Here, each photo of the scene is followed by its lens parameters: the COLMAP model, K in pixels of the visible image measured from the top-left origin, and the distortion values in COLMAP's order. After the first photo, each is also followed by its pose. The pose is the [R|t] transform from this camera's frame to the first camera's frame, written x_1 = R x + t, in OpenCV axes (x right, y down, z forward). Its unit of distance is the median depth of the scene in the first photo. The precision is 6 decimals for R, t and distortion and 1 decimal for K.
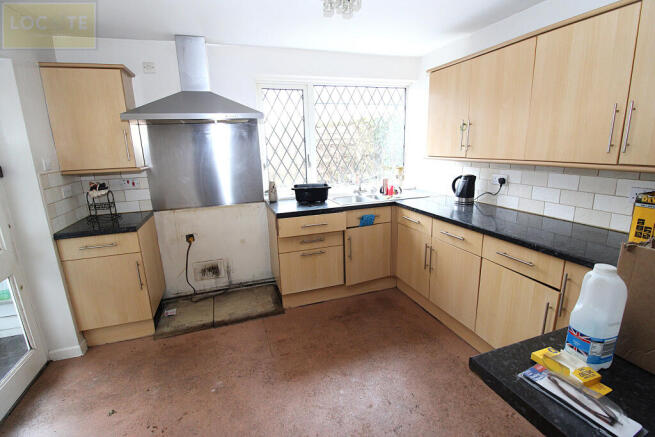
lens RADIAL K [[306.0, 0, 328.3], [0, 306.0, 217.2], [0, 0, 1]] dist [-0.026066, -0.000899]
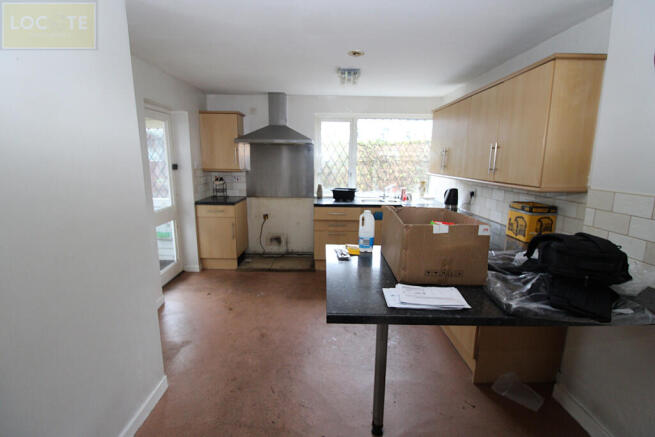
lens RADIAL K [[306.0, 0, 326.6], [0, 306.0, 217.7], [0, 0, 1]] dist [-0.026066, -0.000899]
pose [[0.944508, 0.101747, -0.312332, 0.382451], [-0.115105, 0.993049, -0.024581, 0.089184], [0.307660, 0.059168, 0.949655, -0.453861]]
